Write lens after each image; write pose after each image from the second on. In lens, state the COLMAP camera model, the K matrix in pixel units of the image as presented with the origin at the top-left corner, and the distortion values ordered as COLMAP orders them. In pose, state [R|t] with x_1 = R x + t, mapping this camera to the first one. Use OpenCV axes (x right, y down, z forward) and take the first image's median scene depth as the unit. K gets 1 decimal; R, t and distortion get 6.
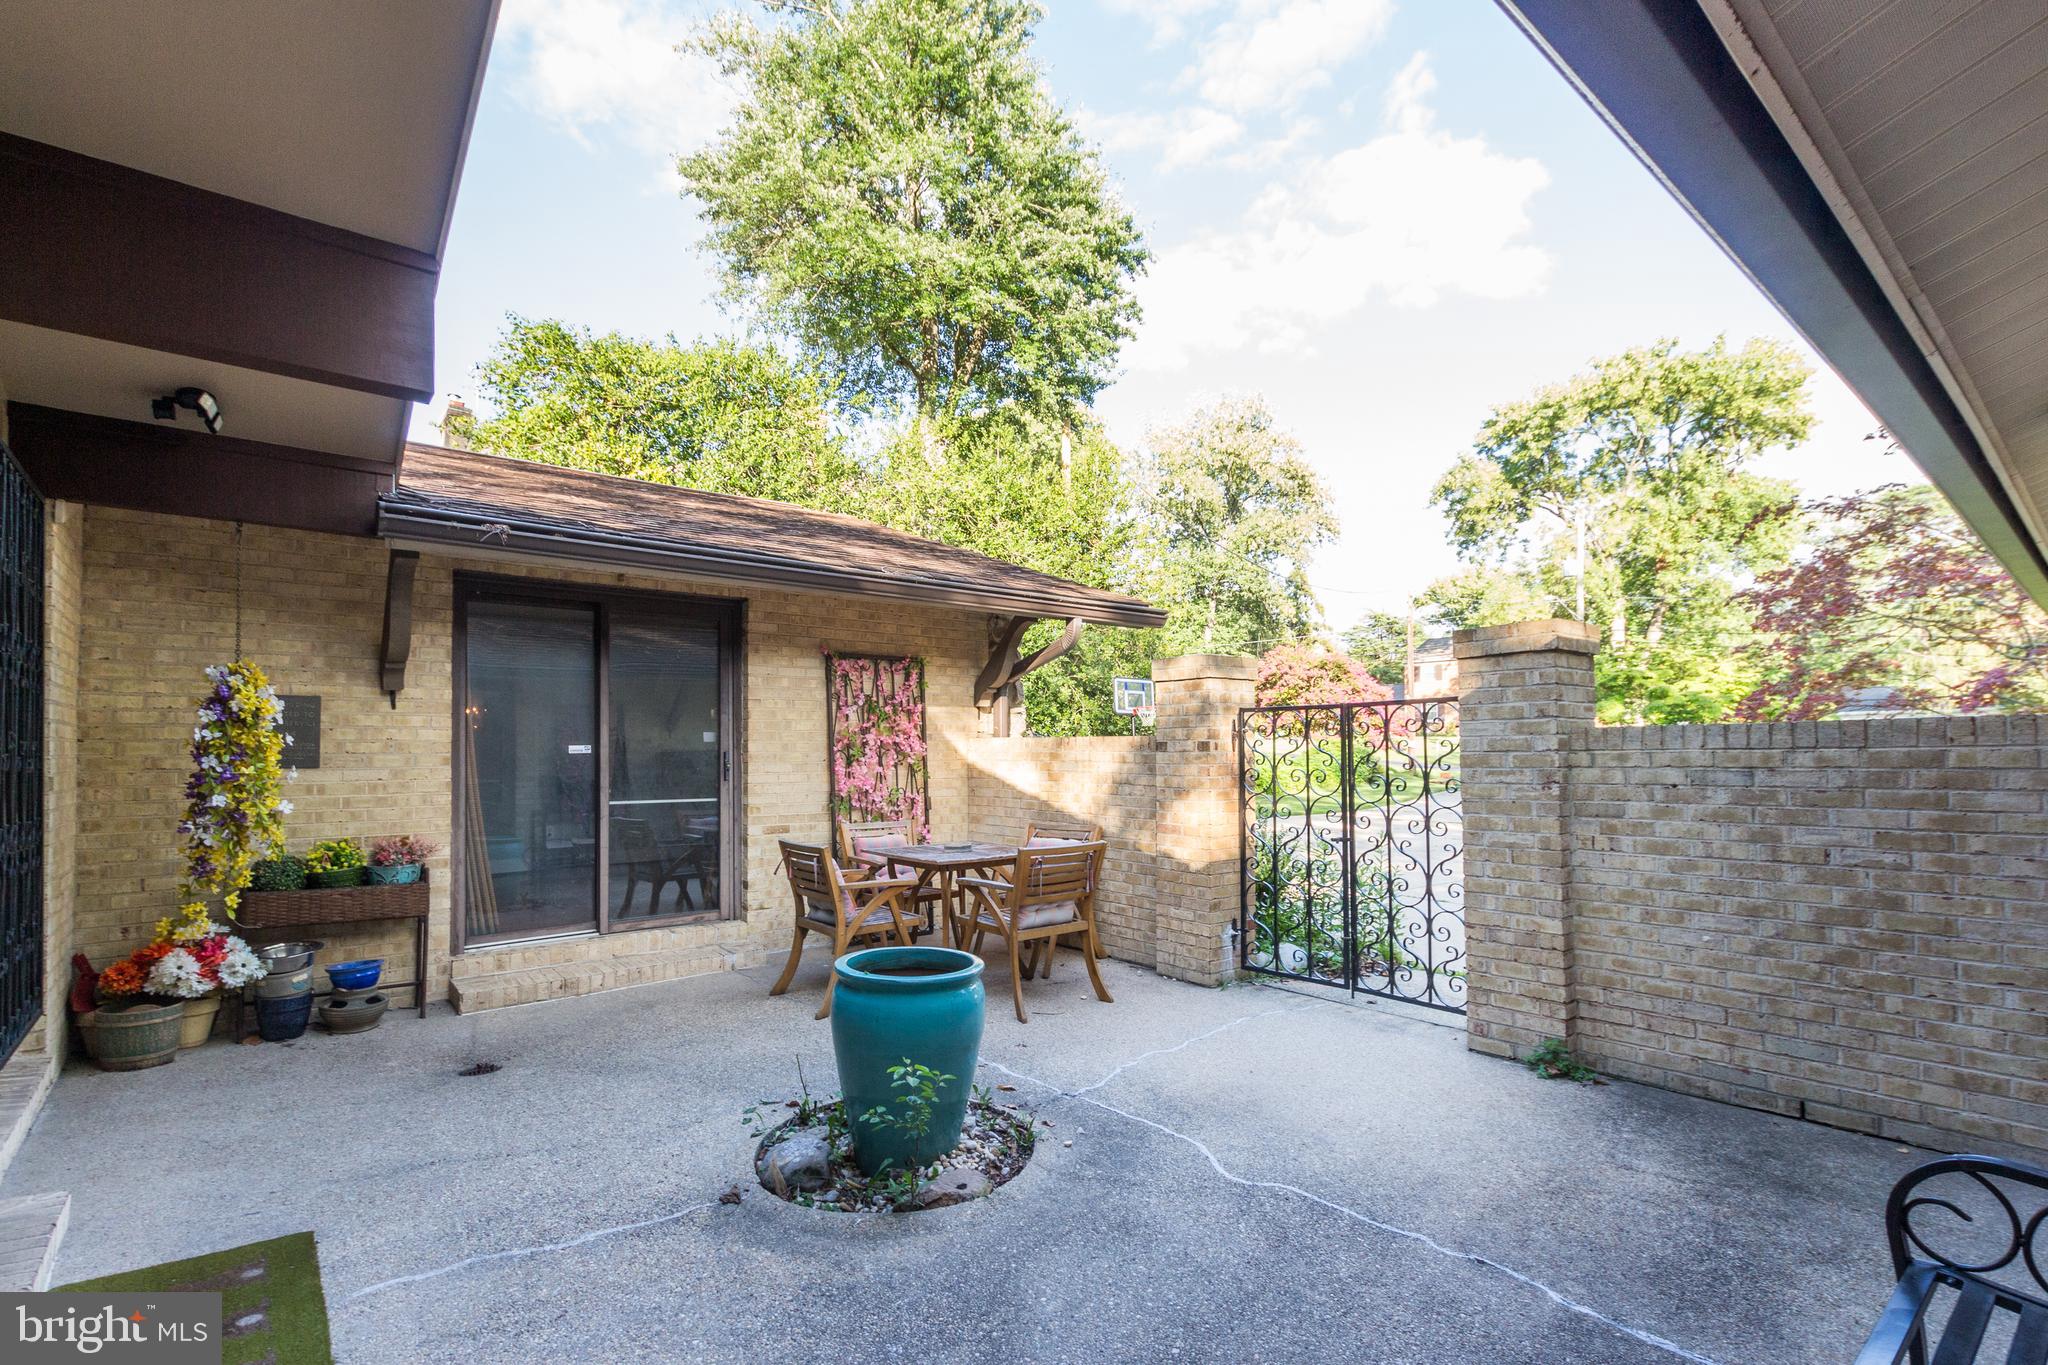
lens RADIAL K [[967.2, 0, 1050.4], [0, 967.2, 749.8], [0, 0, 1]] dist [-0.009321, 0.001400]
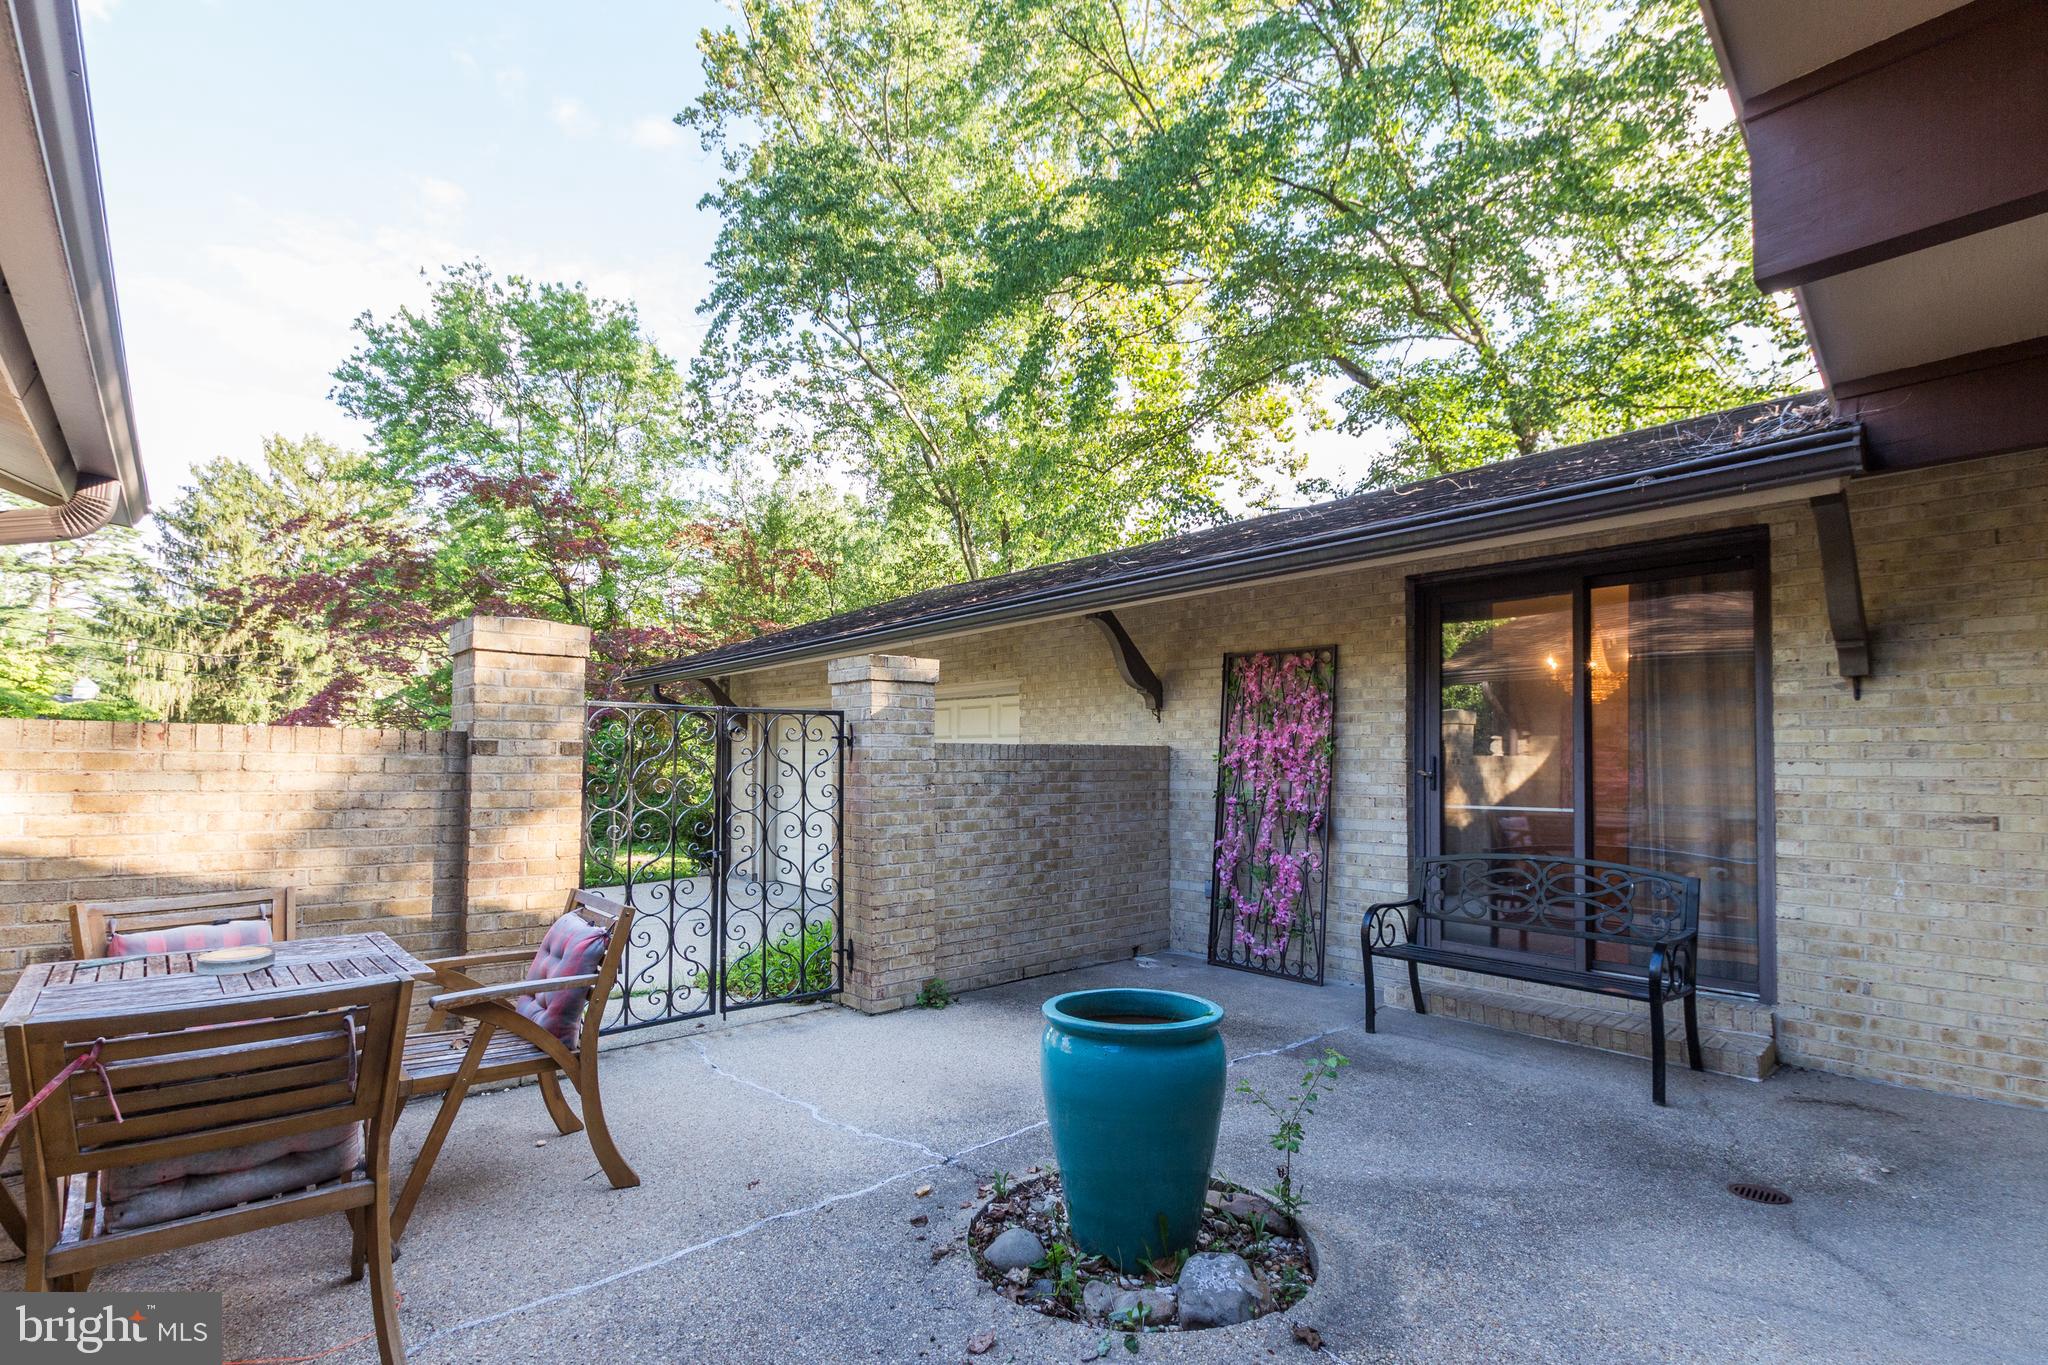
lens RADIAL K [[967.2, 0, 1027.5], [0, 967.2, 732.4], [0, 0, 1]] dist [-0.009321, 0.001400]
pose [[-0.037903, 0.037513, 0.998577, -0.828150], [-0.006278, 0.999266, -0.037777, 0.012962], [-0.999262, -0.007701, -0.037640, 0.945802]]
